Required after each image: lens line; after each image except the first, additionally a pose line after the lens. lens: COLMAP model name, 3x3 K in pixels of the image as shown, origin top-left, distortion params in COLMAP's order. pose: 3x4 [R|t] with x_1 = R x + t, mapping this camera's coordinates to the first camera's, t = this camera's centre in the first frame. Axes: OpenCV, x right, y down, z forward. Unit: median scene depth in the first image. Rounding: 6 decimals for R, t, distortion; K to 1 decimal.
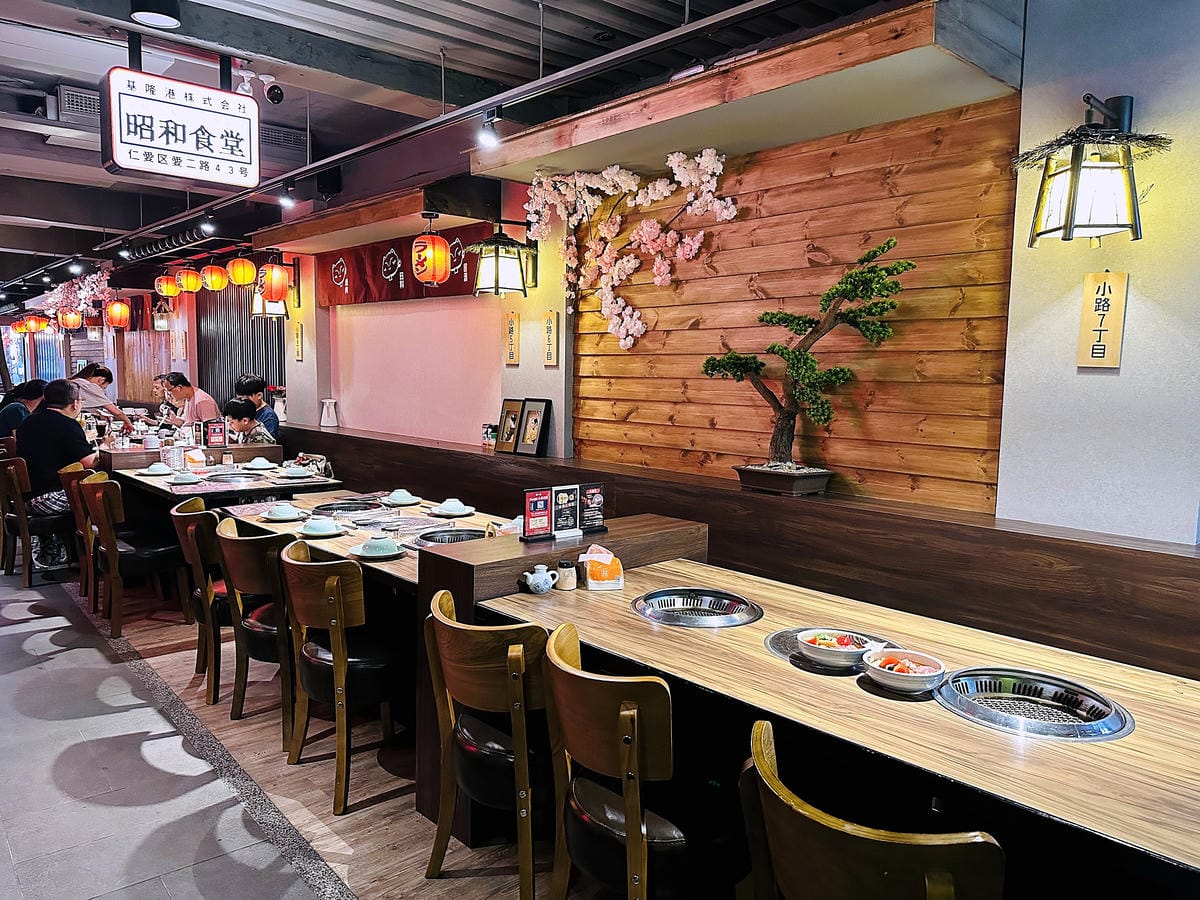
lens RADIAL K [[848.3, 0, 604.2], [0, 848.3, 456.9], [0, 0, 1]] dist [0.127615, -0.158740]
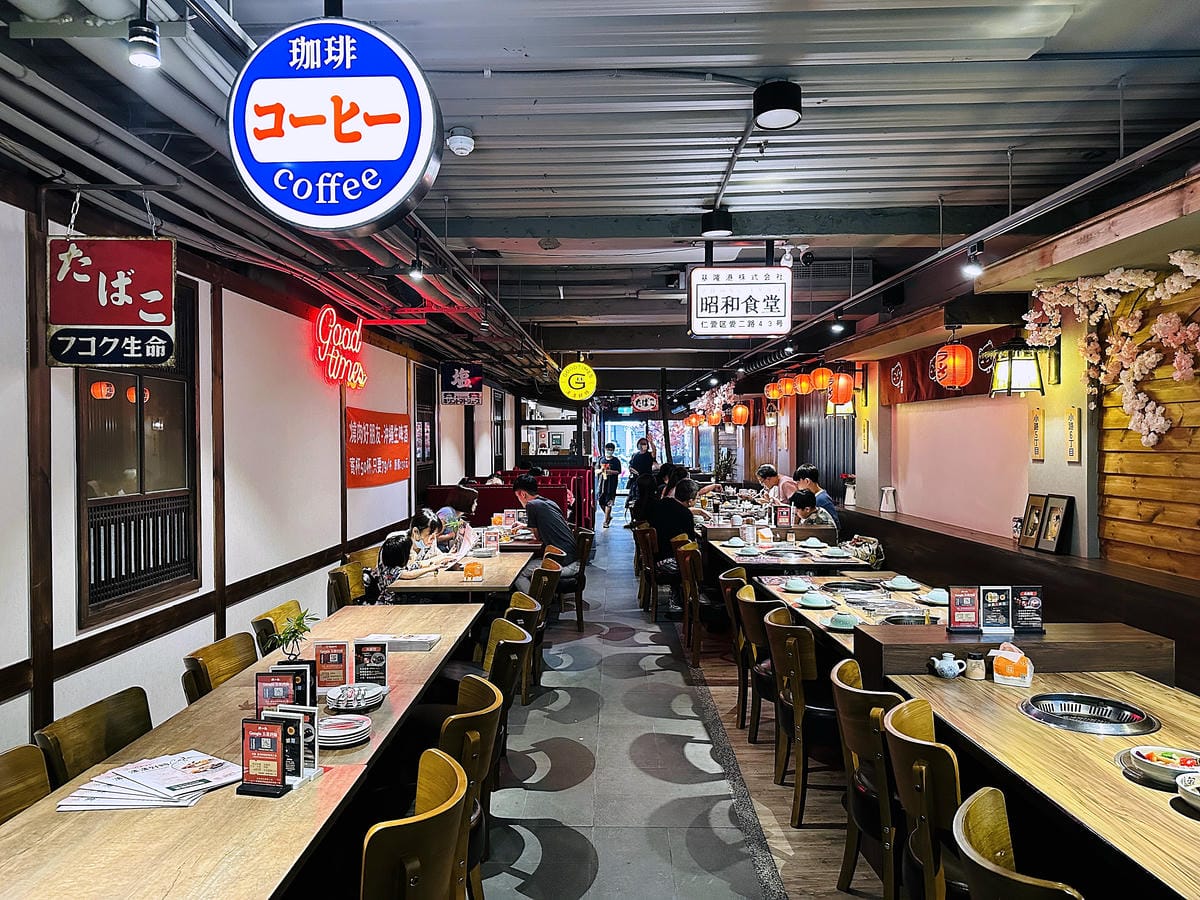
lens RADIAL K [[848.3, 0, 604.2], [0, 848.3, 456.9], [0, 0, 1]] dist [0.127615, -0.158740]
pose [[0.760592, -0.006885, -0.649194, 0.195928], [-0.048932, 0.996492, -0.067897, -0.020731], [0.647383, 0.083408, 0.757587, -0.123646]]
